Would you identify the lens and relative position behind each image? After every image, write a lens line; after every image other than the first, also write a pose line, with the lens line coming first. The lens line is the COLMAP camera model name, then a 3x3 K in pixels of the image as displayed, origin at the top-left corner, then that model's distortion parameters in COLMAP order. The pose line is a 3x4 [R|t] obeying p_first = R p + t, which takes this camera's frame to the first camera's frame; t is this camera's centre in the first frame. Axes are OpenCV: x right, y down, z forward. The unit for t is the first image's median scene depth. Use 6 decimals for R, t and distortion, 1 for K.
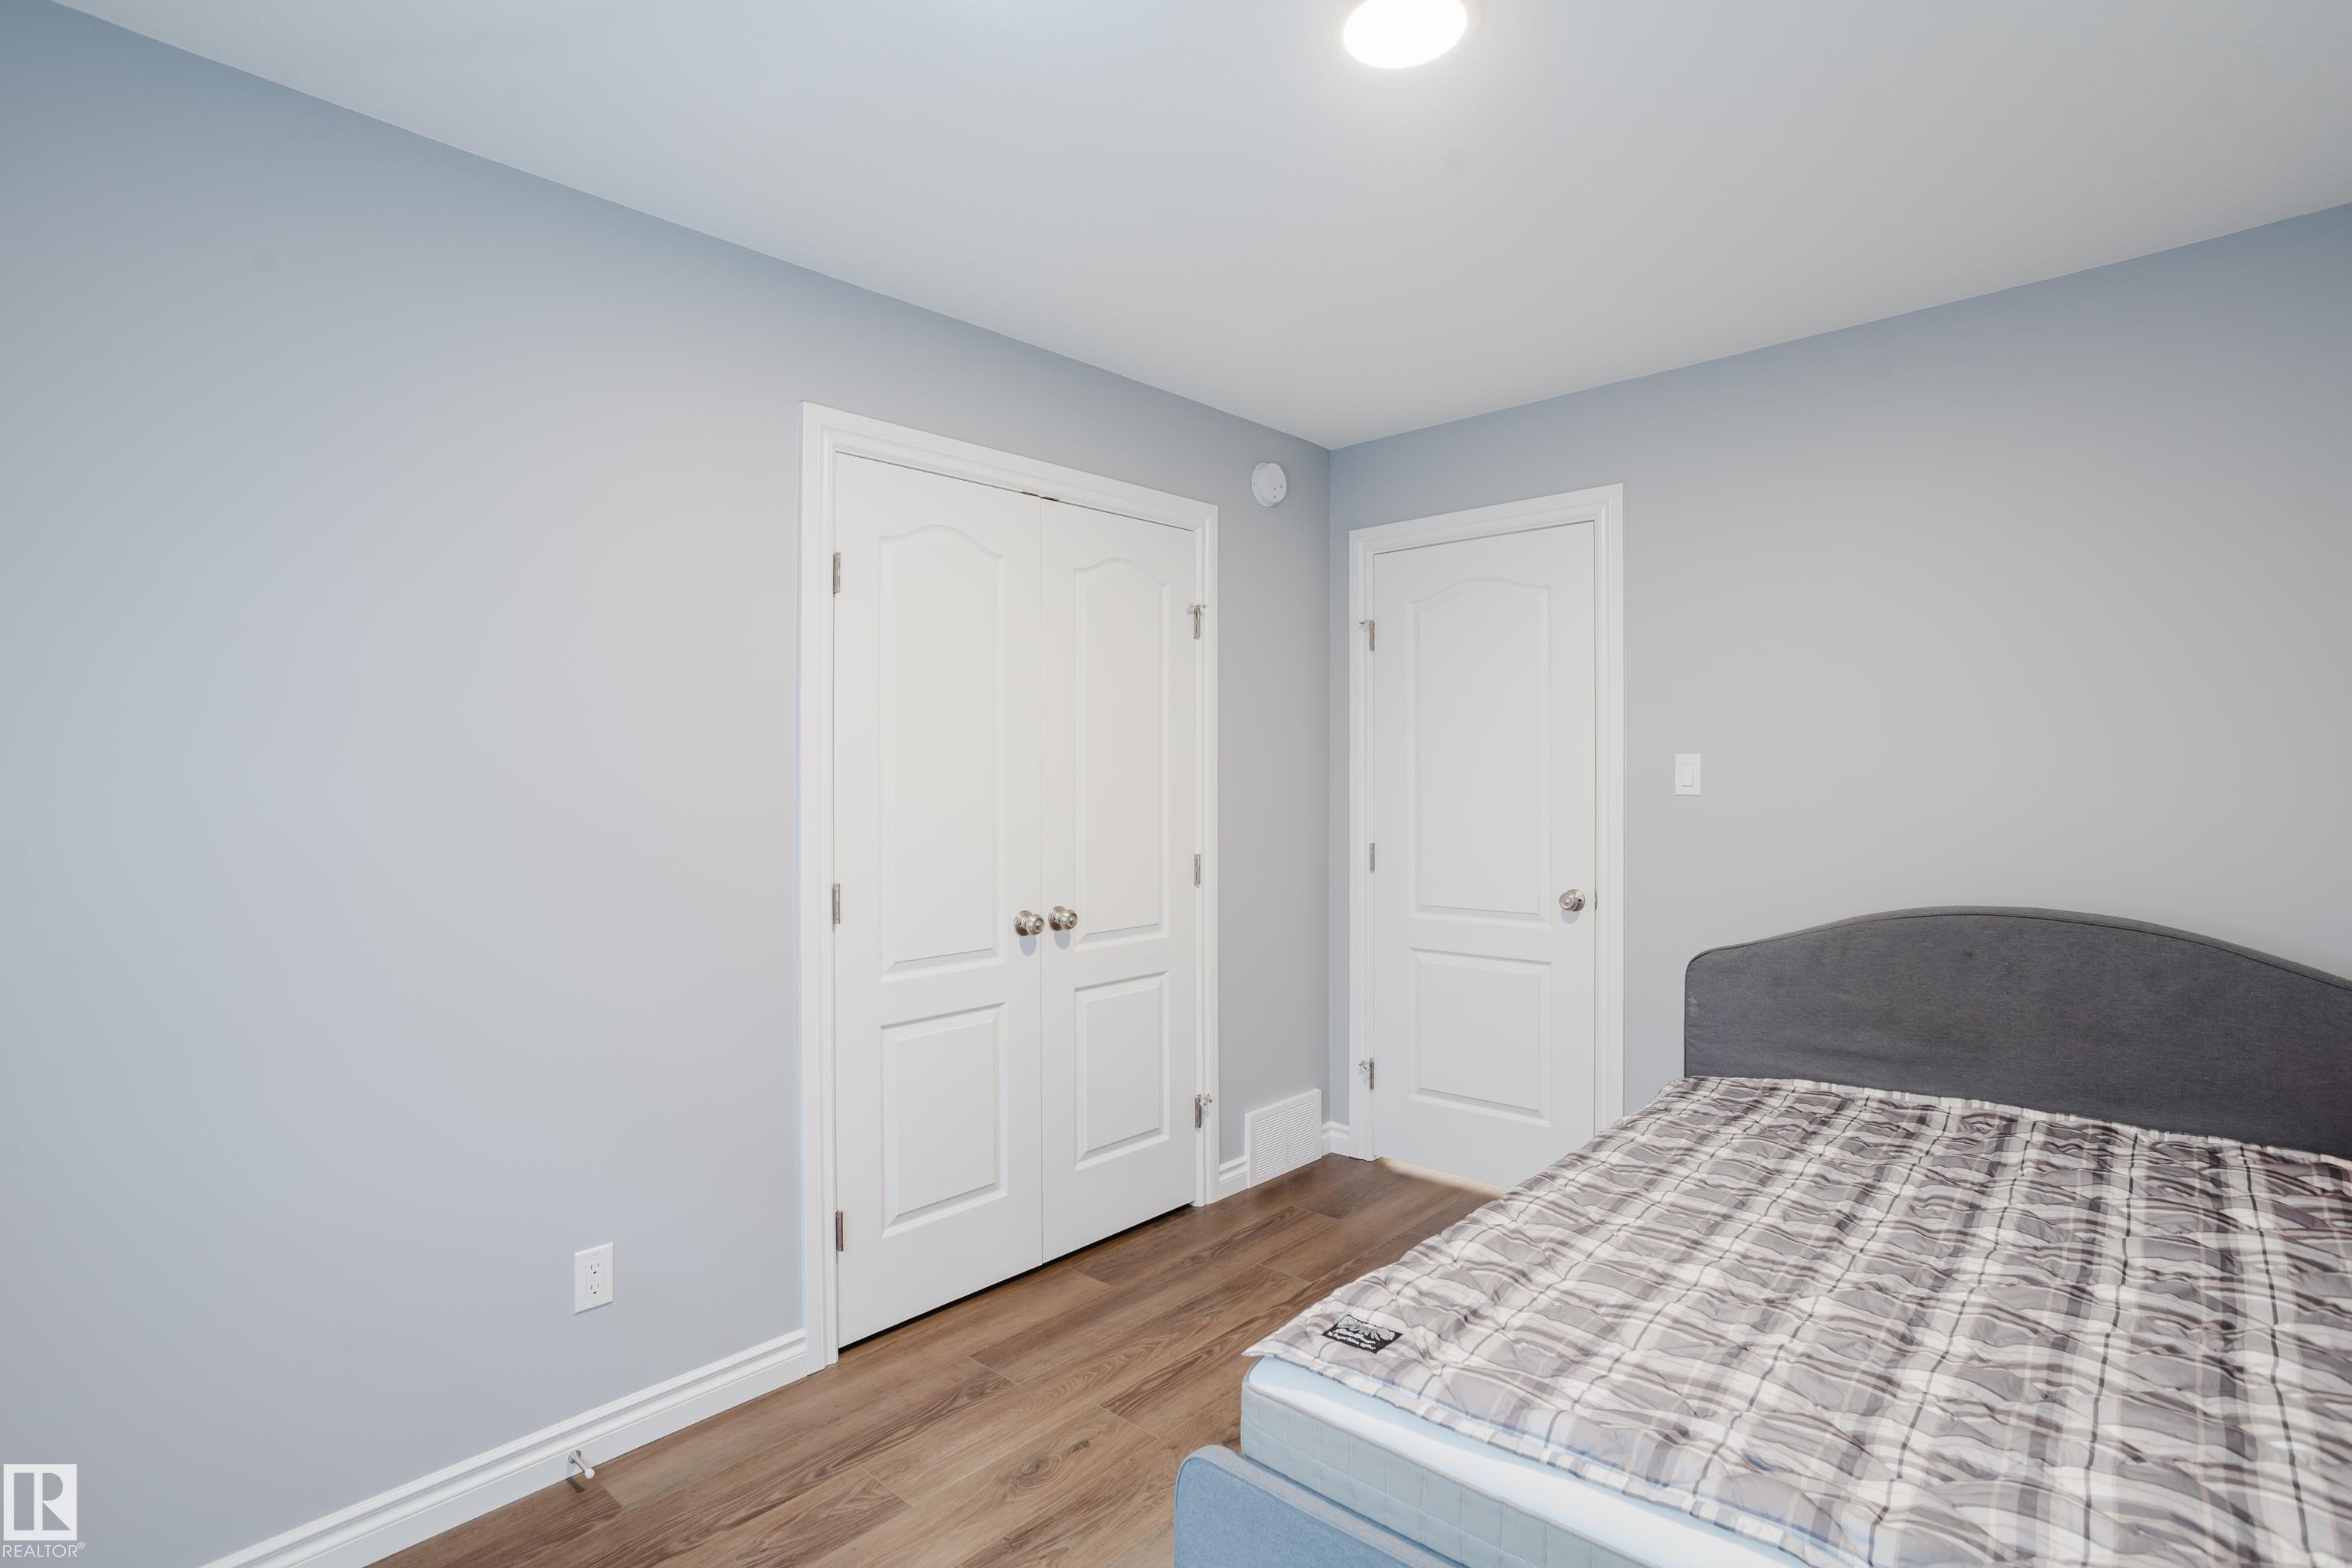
lens RADIAL K [[1138.4, 0, 1210.3], [0, 1138.4, 755.7], [0, 0, 1]] dist [-0.042072, 0.026249]
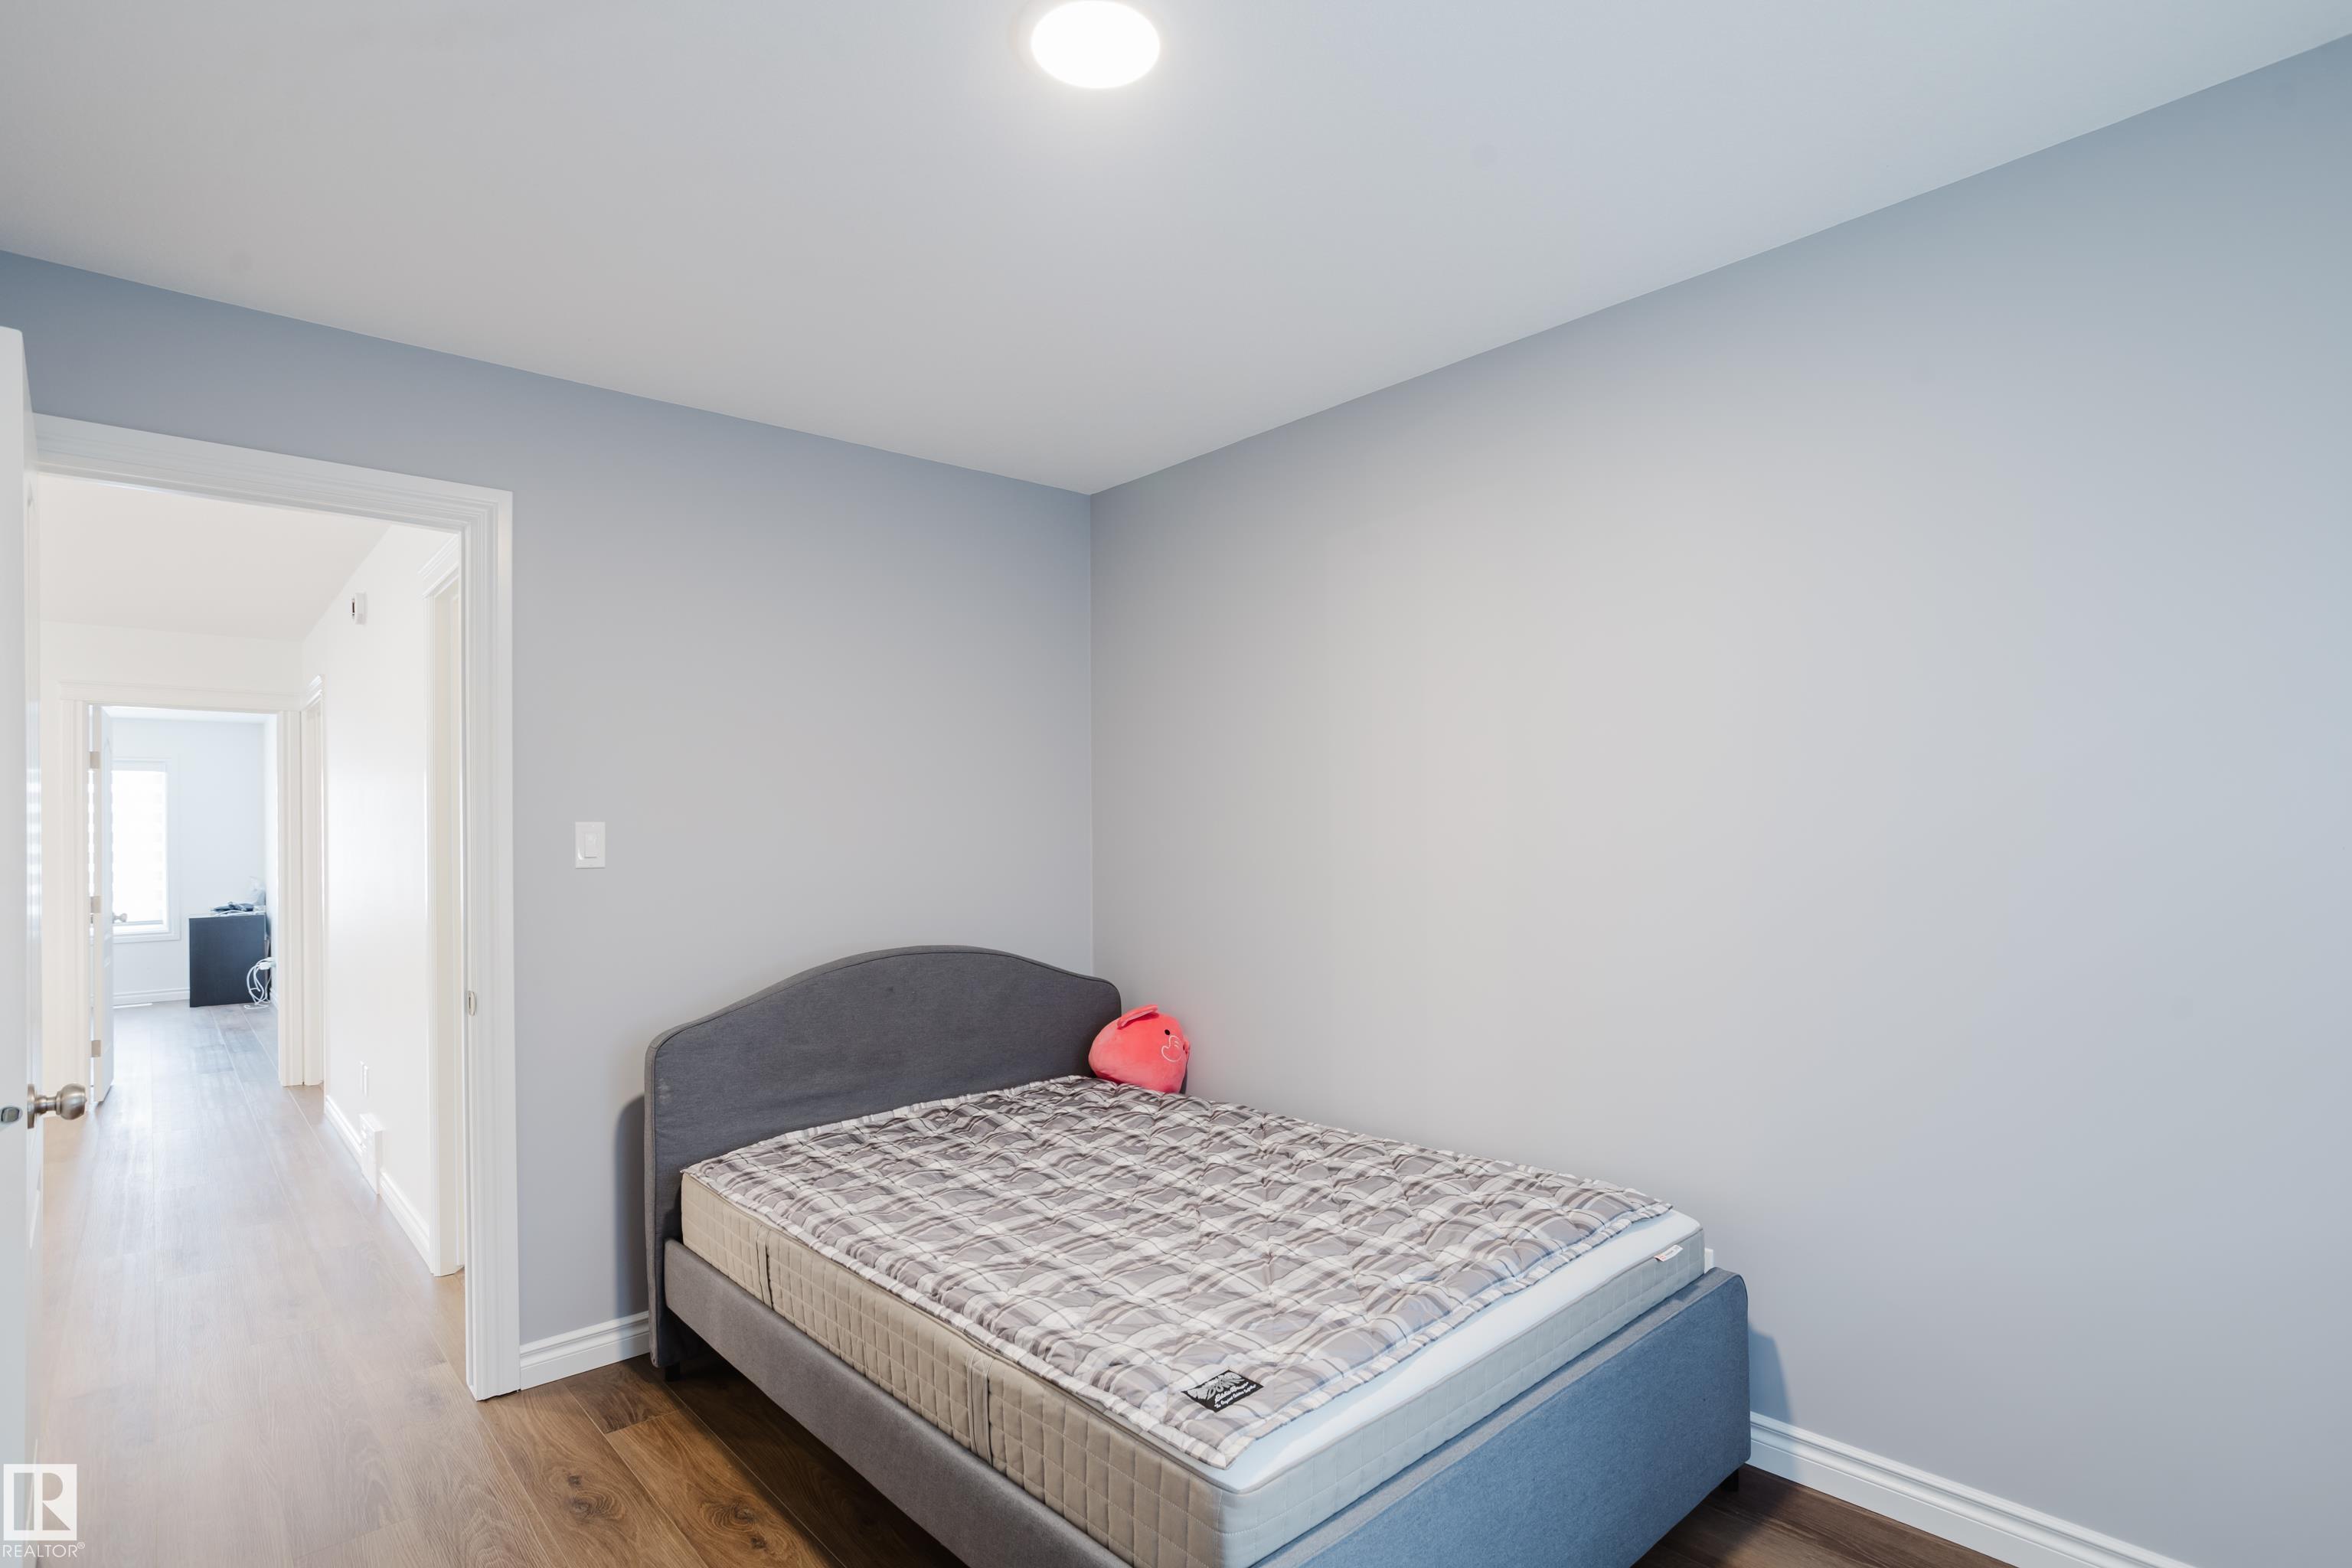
lens RADIAL K [[1137.2, 0, 1176.0], [0, 1137.2, 784.0], [0, 0, 1]] dist [-0.036949, 0.024881]
pose [[0.106591, 0.053119, 0.992883, -0.704939], [-0.005123, 0.998588, -0.052874, 0.021757], [-0.994290, 0.000549, 0.106712, 0.735511]]
